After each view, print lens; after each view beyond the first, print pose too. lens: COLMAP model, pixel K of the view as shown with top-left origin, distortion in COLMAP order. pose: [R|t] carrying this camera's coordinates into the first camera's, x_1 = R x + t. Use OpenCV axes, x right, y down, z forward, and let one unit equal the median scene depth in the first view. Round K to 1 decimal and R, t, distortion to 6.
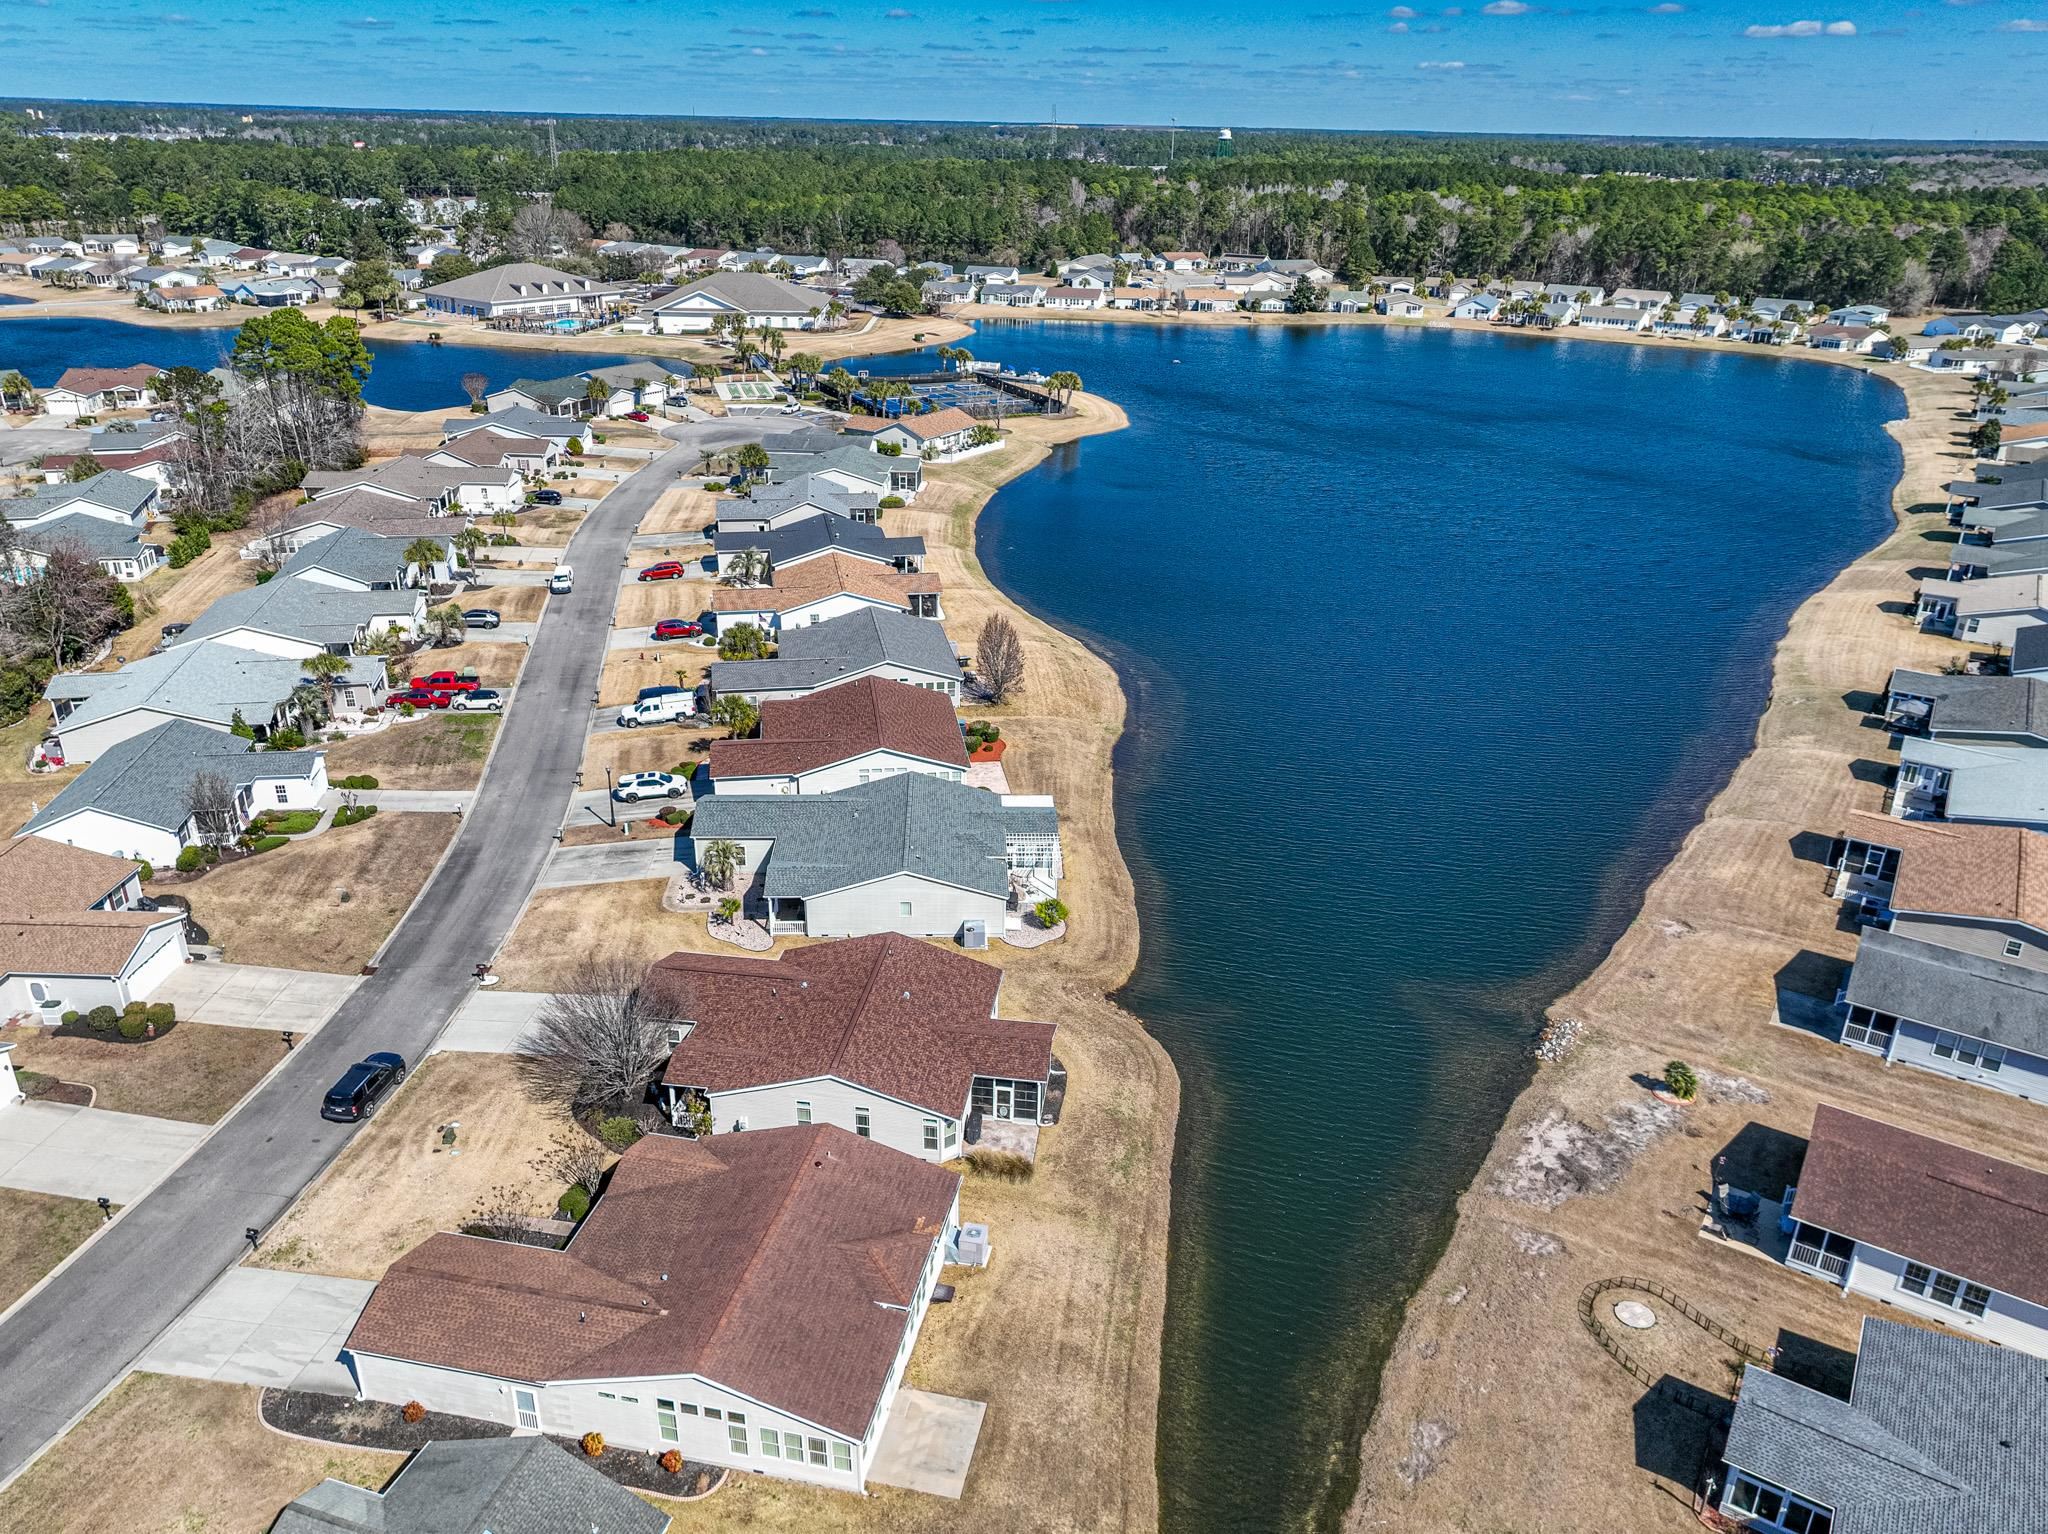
lens RADIAL K [[1427.4, 0, 1021.6], [0, 1427.4, 783.6], [0, 0, 1]] dist [-0.007261, 0.023771]
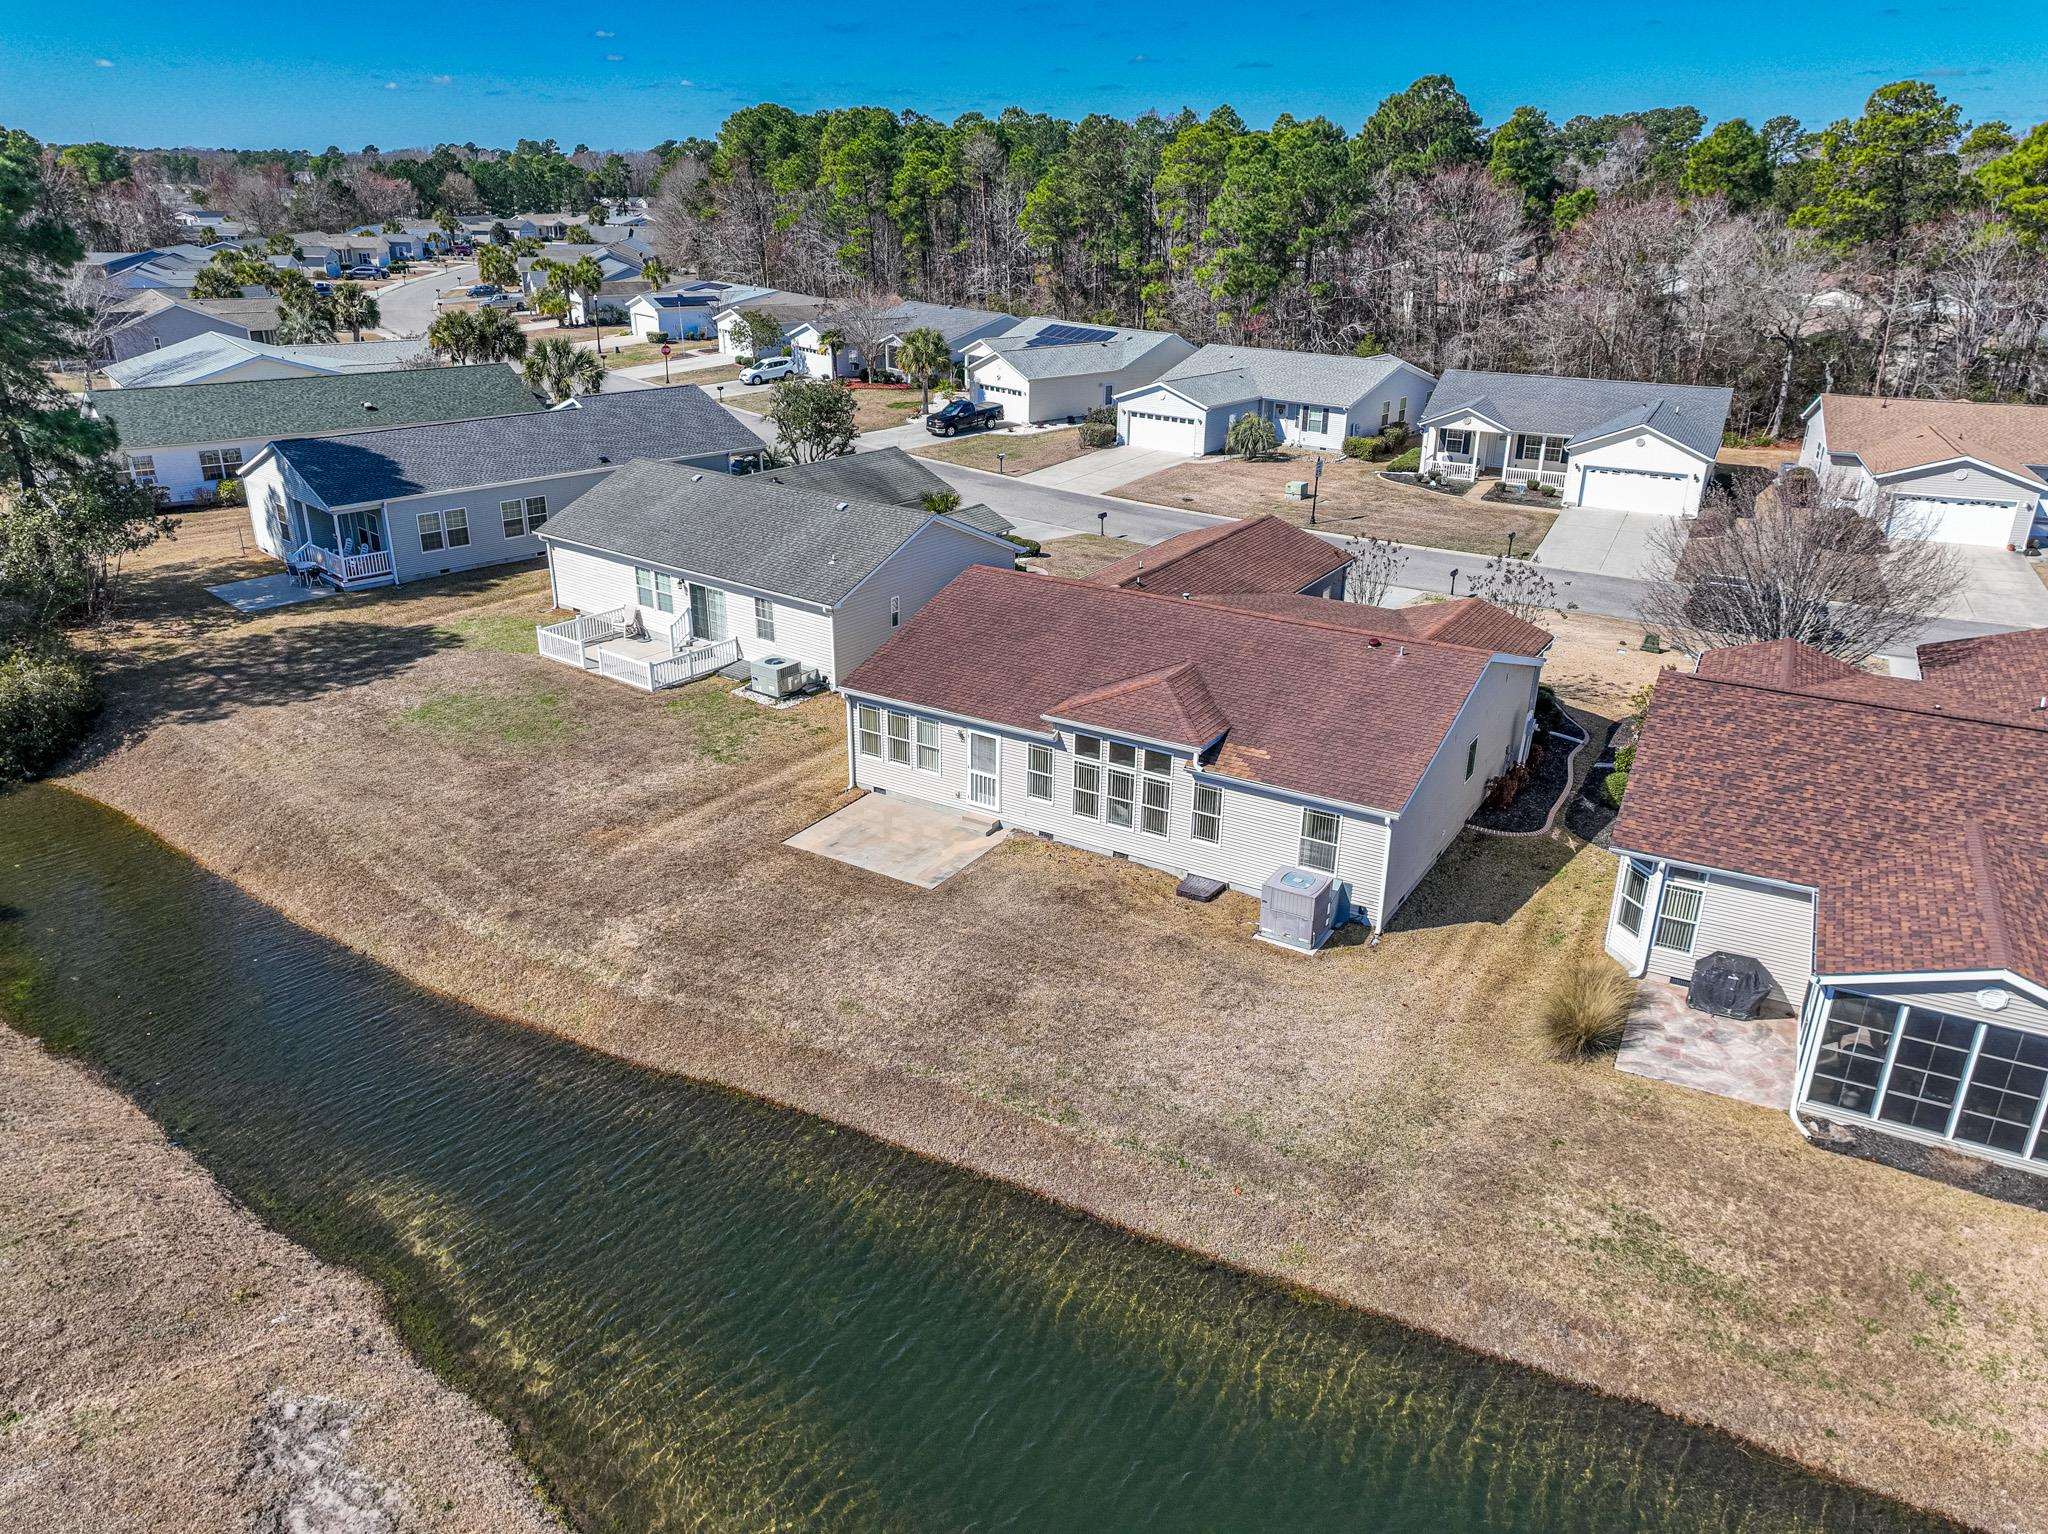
lens RADIAL K [[1427.4, 0, 1038.5], [0, 1427.4, 771.1], [0, 0, 1]] dist [-0.007261, 0.023771]
pose [[-0.330075, 0.336425, -0.881968, 0.349560], [-0.409855, 0.790590, 0.454957, 0.087288], [0.850335, 0.511649, -0.123069, 0.827832]]
